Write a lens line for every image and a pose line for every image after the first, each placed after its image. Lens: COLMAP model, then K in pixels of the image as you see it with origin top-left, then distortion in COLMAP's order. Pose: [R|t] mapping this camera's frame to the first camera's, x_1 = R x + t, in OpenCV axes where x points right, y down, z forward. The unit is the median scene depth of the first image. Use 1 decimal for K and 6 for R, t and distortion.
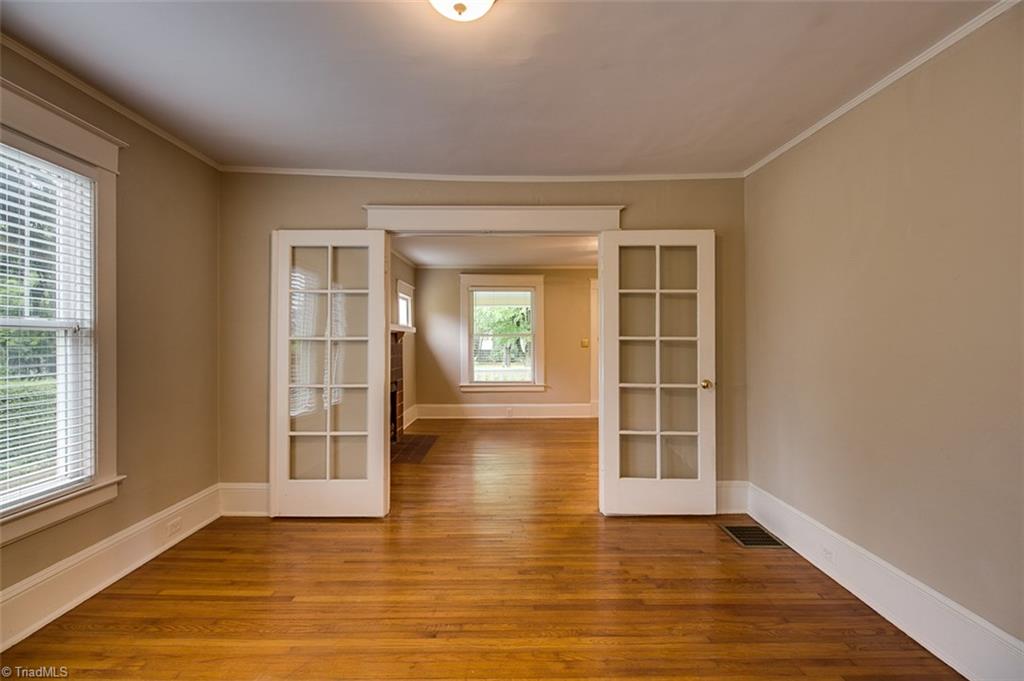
lens RADIAL K [[487.5, 0, 512.0], [0, 487.5, 340.5], [0, 0, 1]] dist [0.003427, -0.000272]
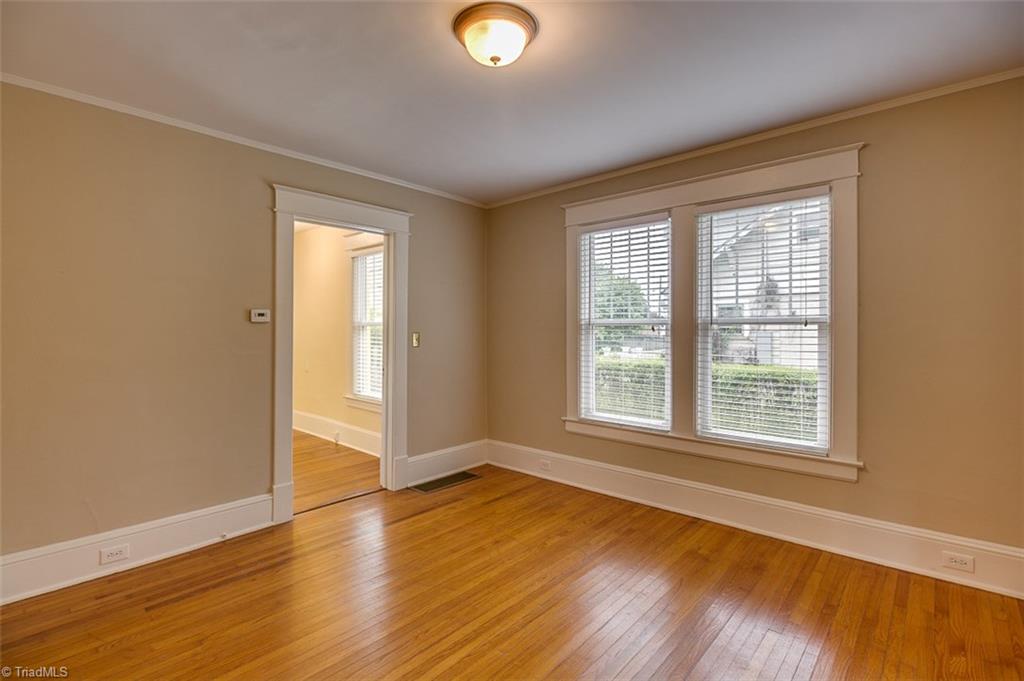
lens RADIAL K [[488.2, 0, 501.4], [0, 488.2, 329.4], [0, 0, 1]] dist [0.019626, -0.023482]
pose [[-0.711220, -0.005647, -0.702947, 0.357453], [-0.001995, 0.999980, -0.006014, 0.000615], [0.702967, -0.002875, -0.711217, 0.891921]]
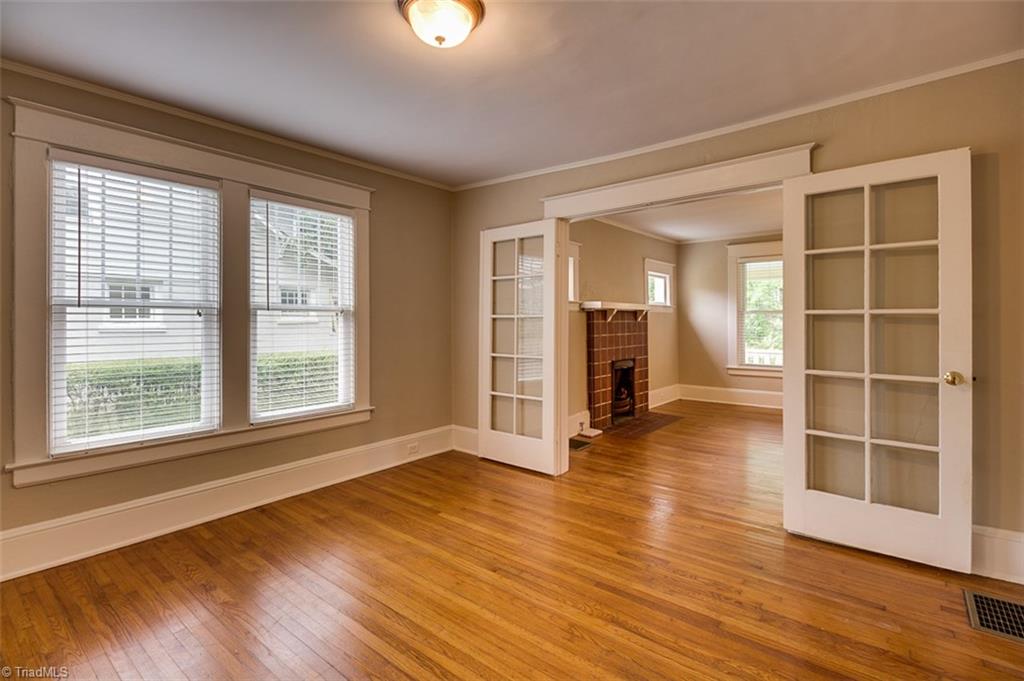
lens RADIAL K [[486.6, 0, 514.4], [0, 486.6, 321.8], [0, 0, 1]] dist [0.025079, -0.019622]
pose [[0.760370, -0.002699, -0.649485, 0.395122], [0.003911, 0.999992, 0.000423, 0.009120], [0.649479, -0.002862, 0.760374, 0.093682]]
